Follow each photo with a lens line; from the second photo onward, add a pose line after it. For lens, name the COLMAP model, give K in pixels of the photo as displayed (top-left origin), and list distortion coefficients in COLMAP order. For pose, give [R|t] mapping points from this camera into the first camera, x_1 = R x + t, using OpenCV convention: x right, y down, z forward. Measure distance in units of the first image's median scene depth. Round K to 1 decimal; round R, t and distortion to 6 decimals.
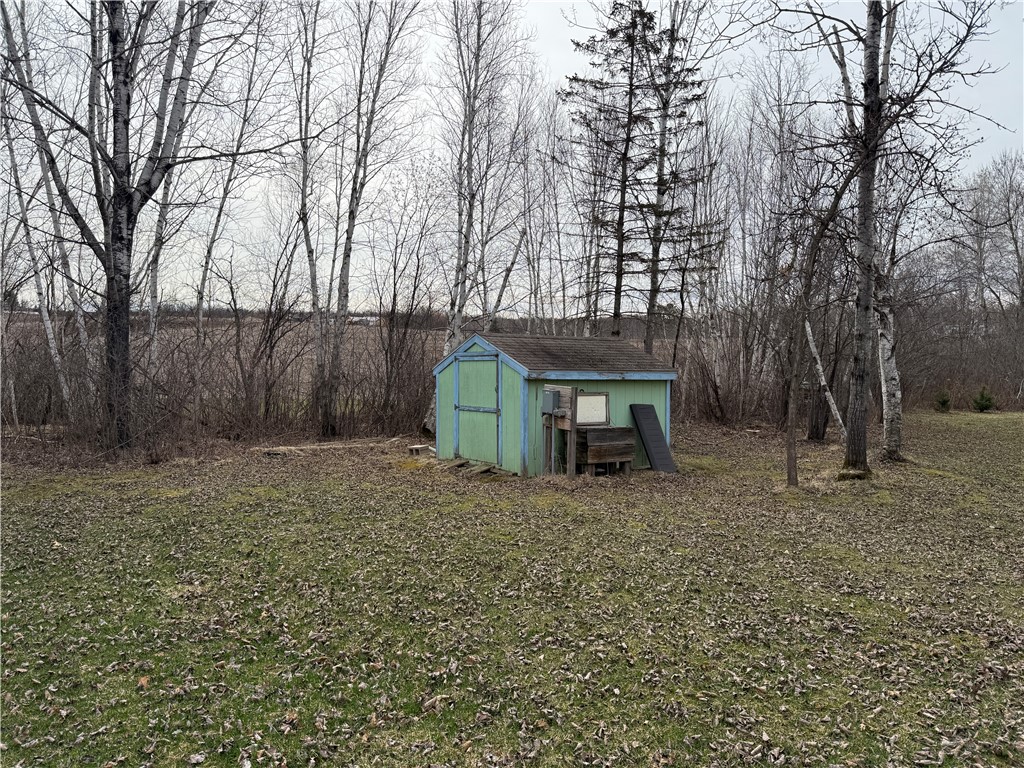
lens RADIAL K [[687.2, 0, 512.0], [0, 687.2, 384.0], [0, 0, 1]] dist [0.125681, -0.162700]
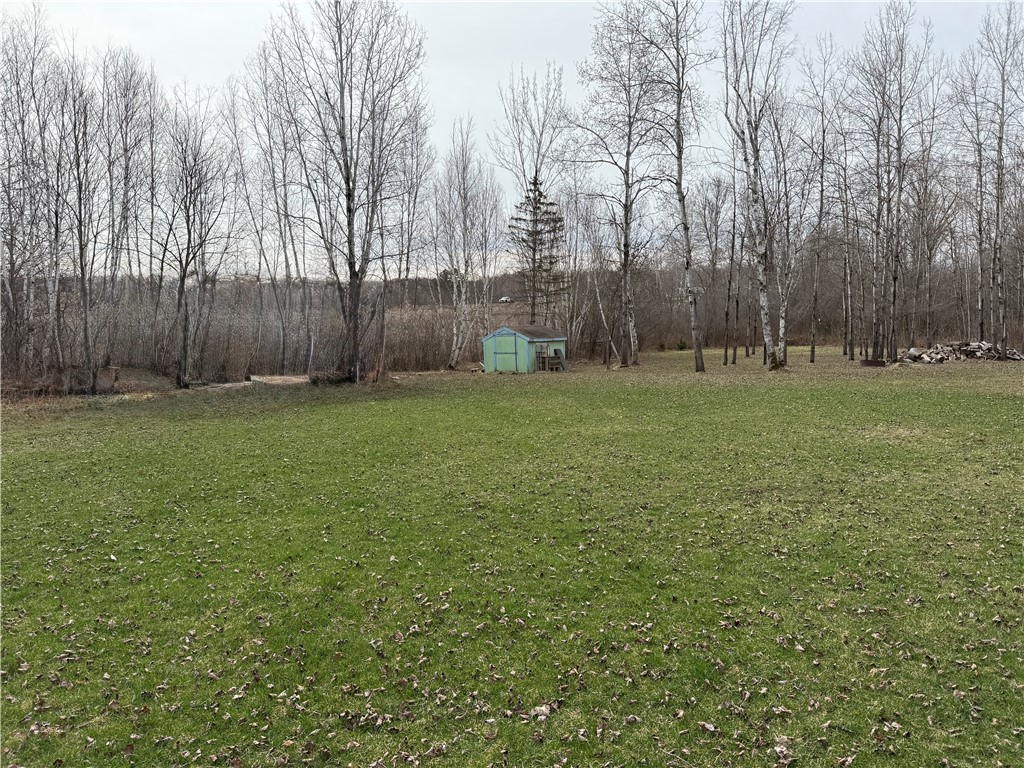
lens RADIAL K [[687.2, 0, 512.0], [0, 687.2, 384.0], [0, 0, 1]] dist [0.125681, -0.162700]
pose [[0.950444, -0.058544, 0.305335, -0.858535], [0.041056, 0.997144, 0.063390, -0.013502], [-0.308174, -0.047713, 0.950133, -1.633218]]
